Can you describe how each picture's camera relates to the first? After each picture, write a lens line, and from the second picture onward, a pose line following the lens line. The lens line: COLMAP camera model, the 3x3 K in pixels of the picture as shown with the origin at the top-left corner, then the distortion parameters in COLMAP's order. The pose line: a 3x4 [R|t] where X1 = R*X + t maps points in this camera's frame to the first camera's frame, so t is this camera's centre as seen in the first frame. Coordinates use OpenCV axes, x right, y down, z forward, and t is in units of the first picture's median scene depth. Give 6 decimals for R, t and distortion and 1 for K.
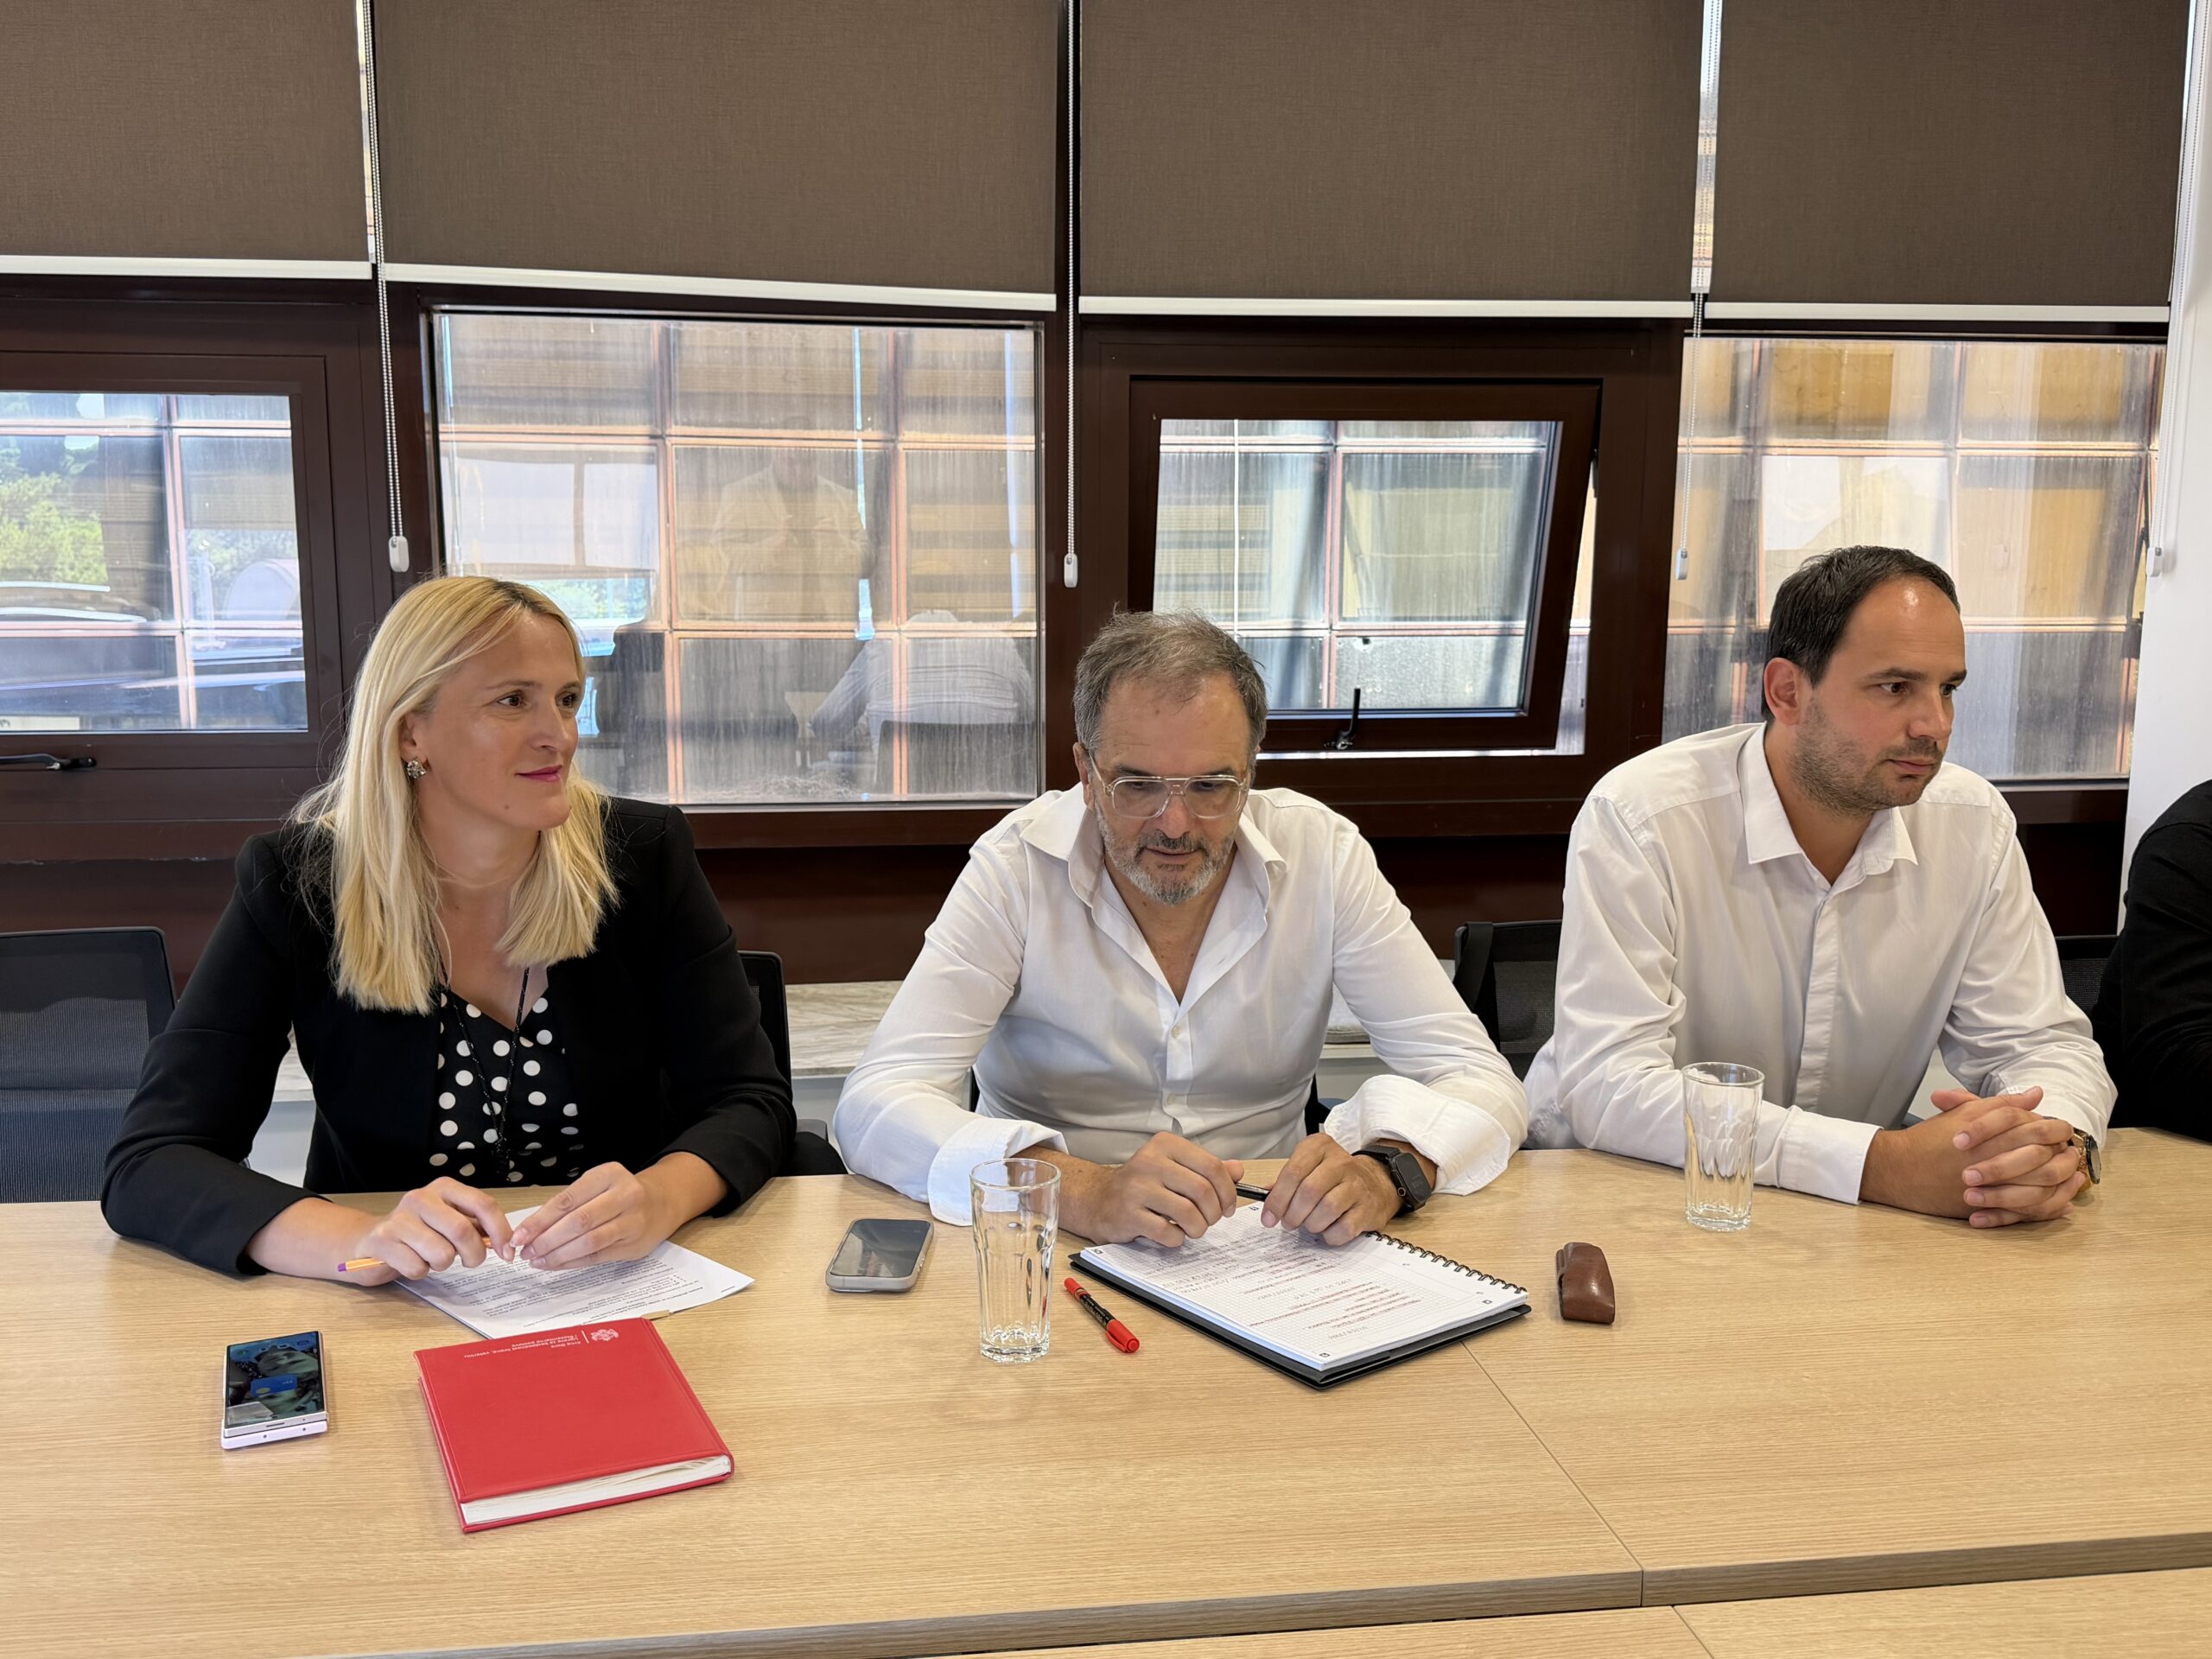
lens RADIAL K [[1960.0, 0, 1106.6], [0, 1960.0, 840.4], [0, 0, 1]] dist [0.038878, -0.004103]
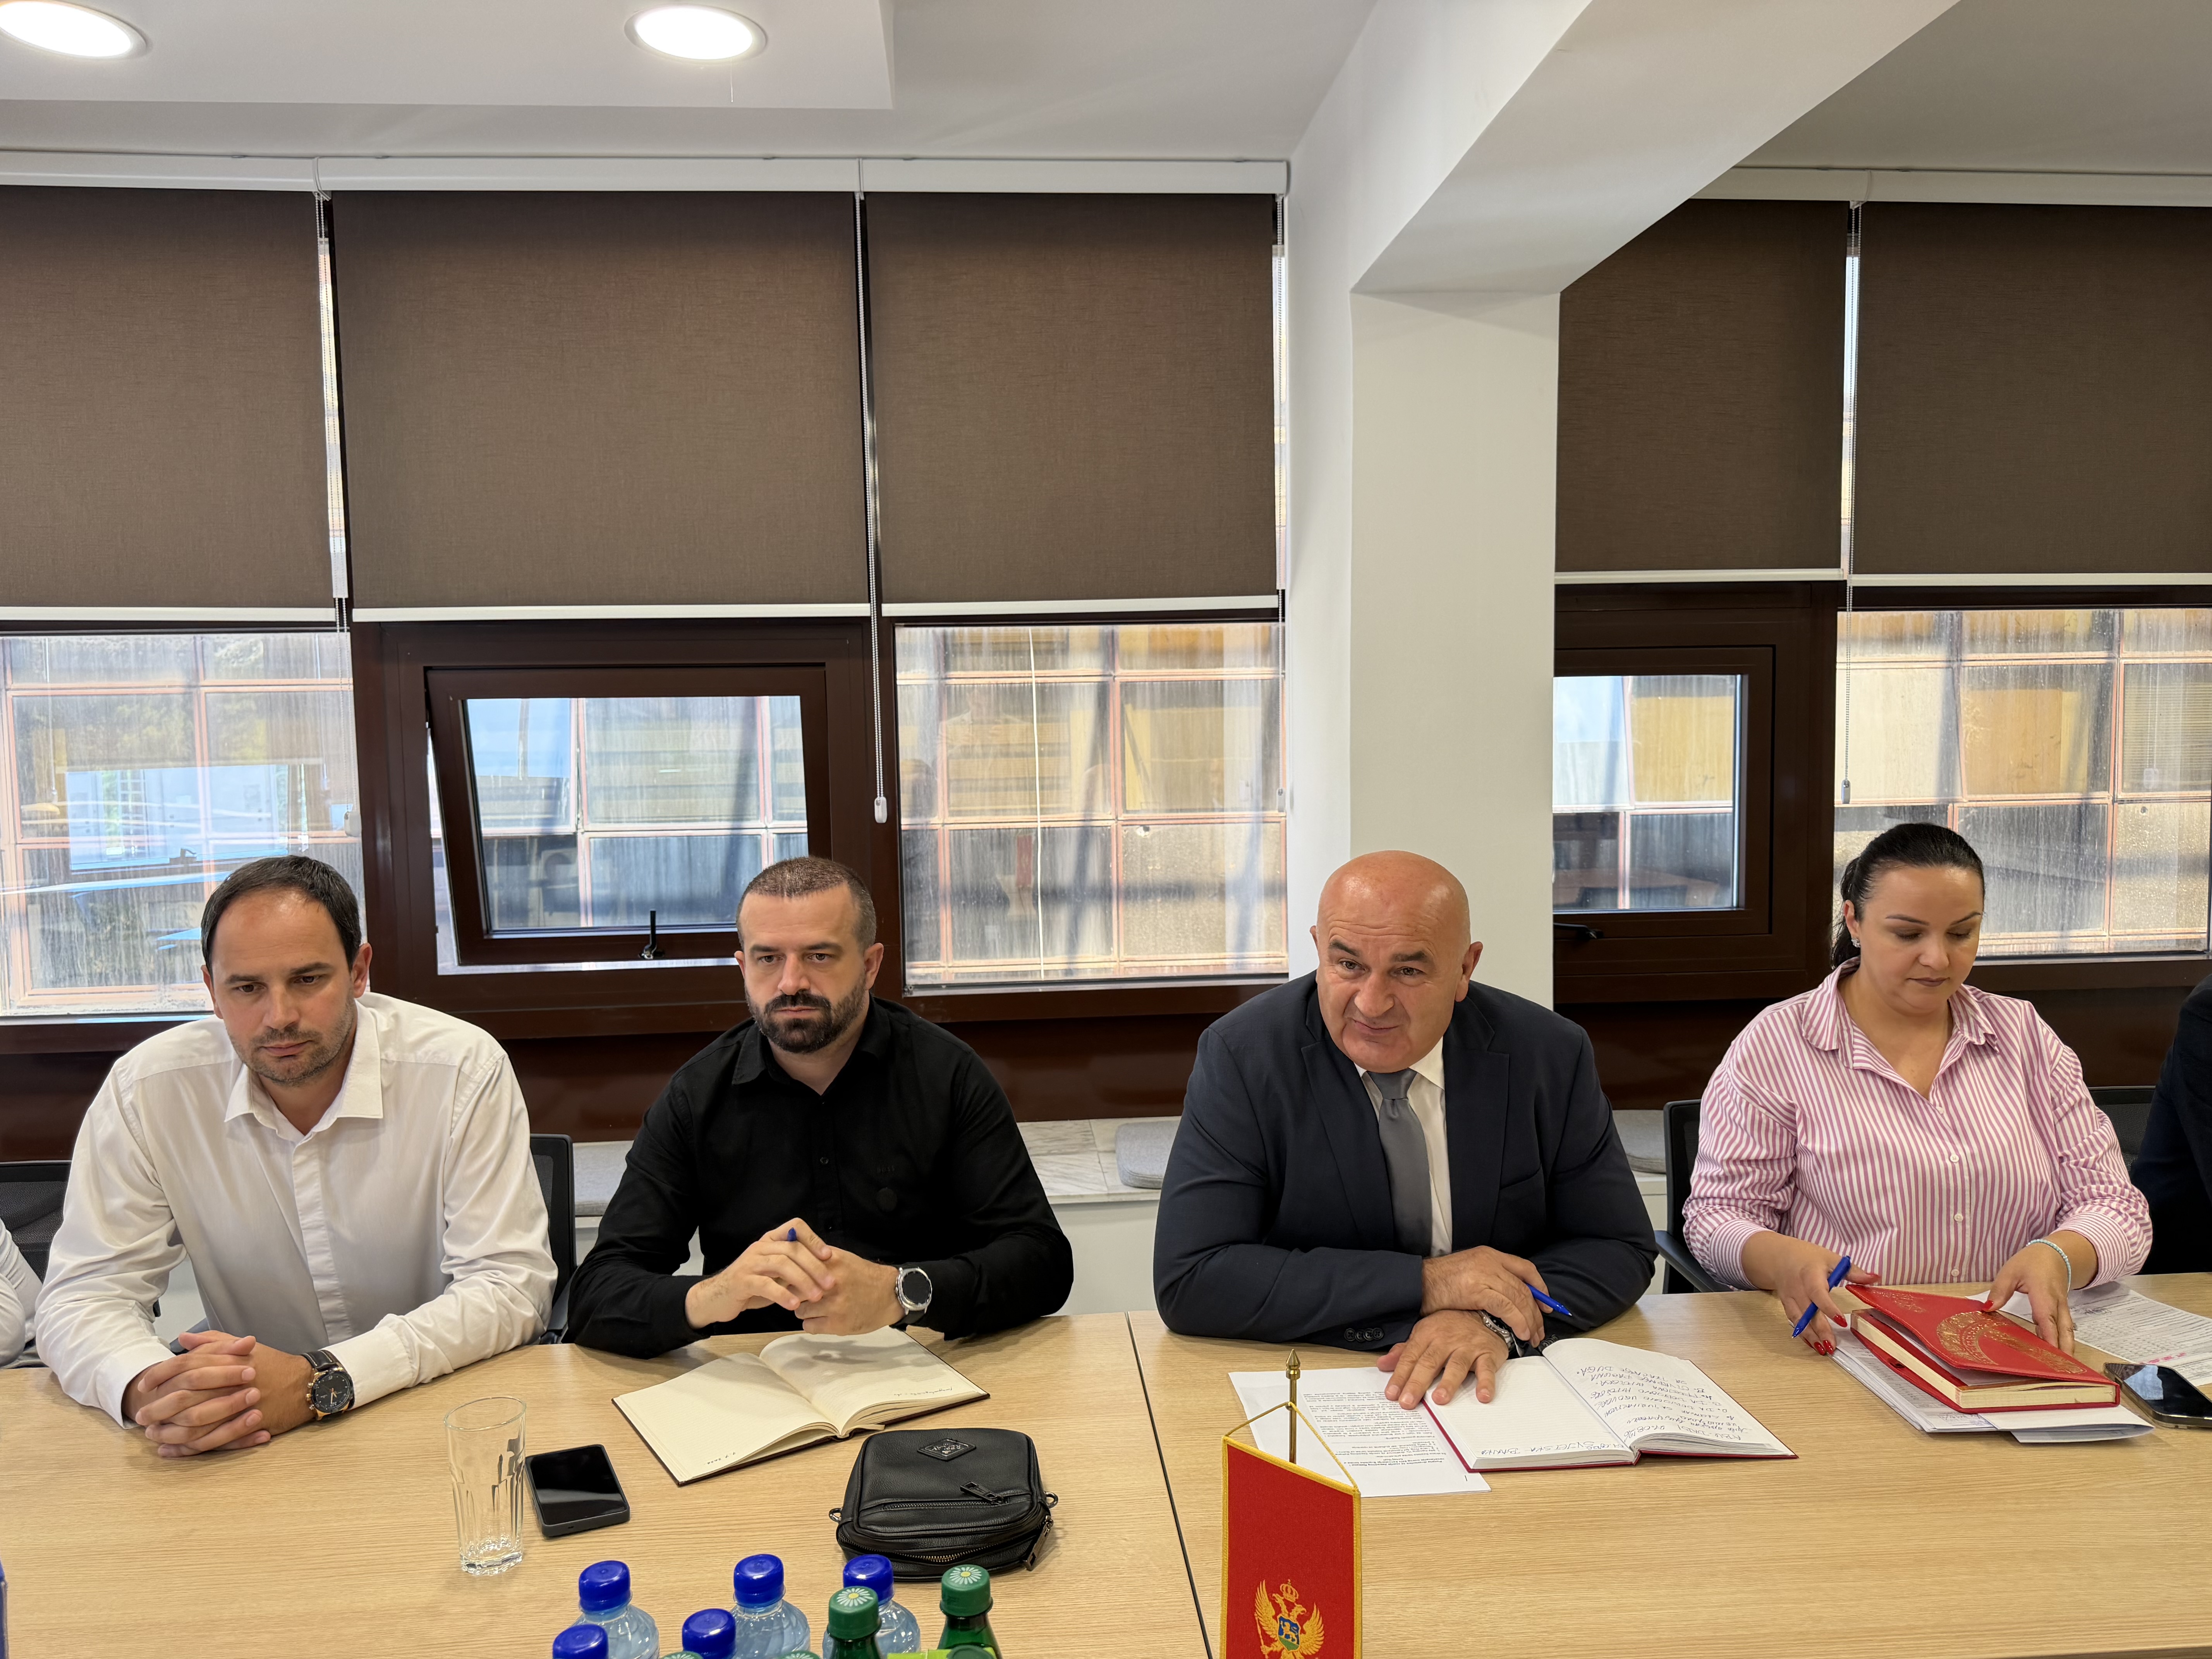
lens RADIAL K [[1556.4, 0, 1104.9], [0, 1556.4, 814.3], [0, 0, 1]] dist [0.008116, 0.002011]
pose [[0.997954, -0.017035, -0.061620, 0.171284], [0.010897, 0.995067, -0.098602, -0.013646], [0.062996, 0.097729, 0.993217, 0.015006]]
